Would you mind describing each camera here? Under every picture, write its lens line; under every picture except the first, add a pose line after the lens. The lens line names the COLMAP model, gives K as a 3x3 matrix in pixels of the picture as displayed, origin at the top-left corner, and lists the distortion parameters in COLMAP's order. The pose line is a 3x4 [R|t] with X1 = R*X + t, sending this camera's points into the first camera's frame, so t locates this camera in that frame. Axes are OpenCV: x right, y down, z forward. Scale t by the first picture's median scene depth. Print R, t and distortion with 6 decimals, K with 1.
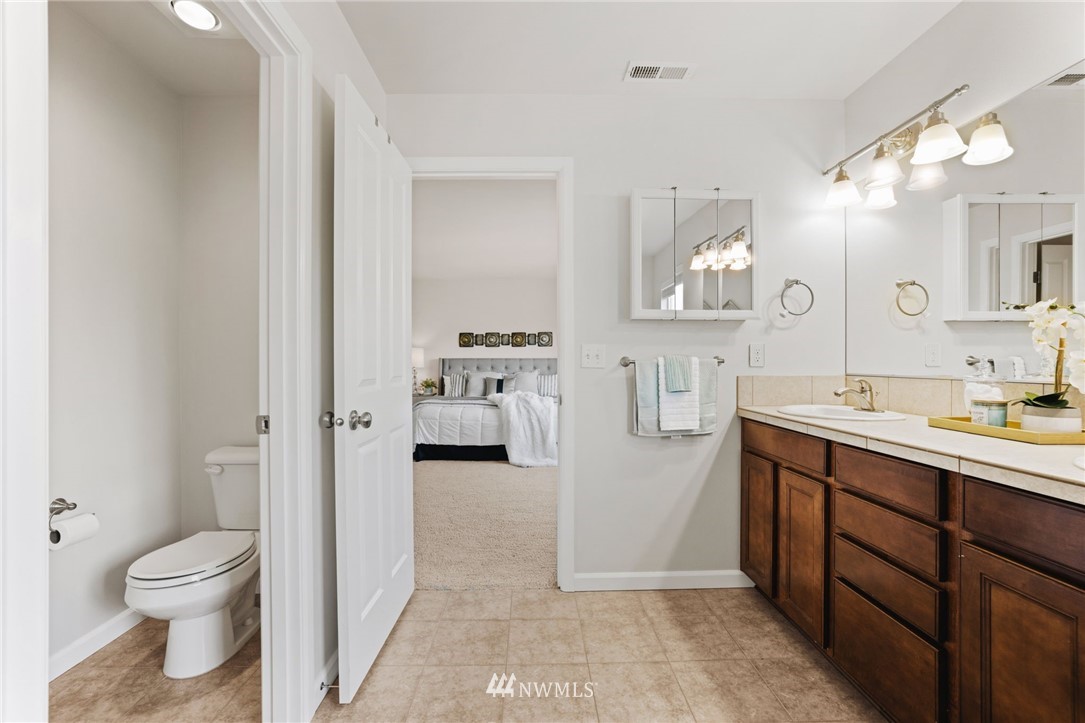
lens RADIAL K [[460.7, 0, 539.3], [0, 460.7, 363.2], [0, 0, 1]] dist [-0.037793, 0.014993]
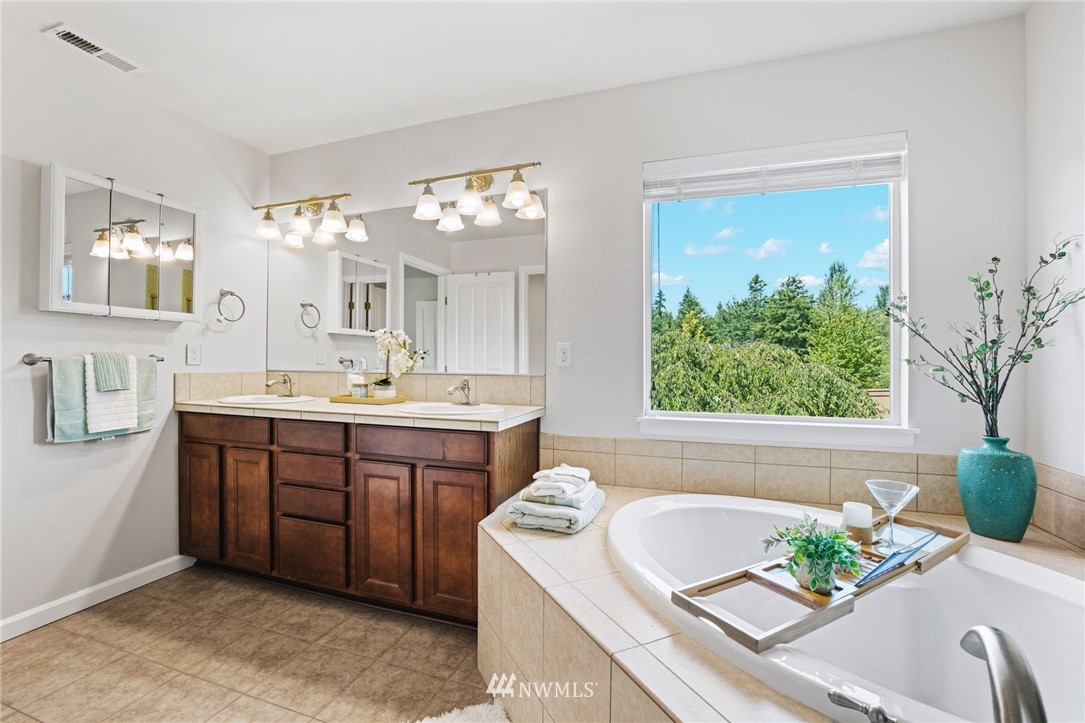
lens RADIAL K [[460.7, 0, 539.3], [0, 460.7, 363.2], [0, 0, 1]] dist [-0.037793, 0.014993]
pose [[0.346481, -0.000425, 0.938057, -0.298867], [-0.004156, 0.999989, 0.001989, -0.001676], [-0.938048, -0.004588, 0.346476, -0.185431]]
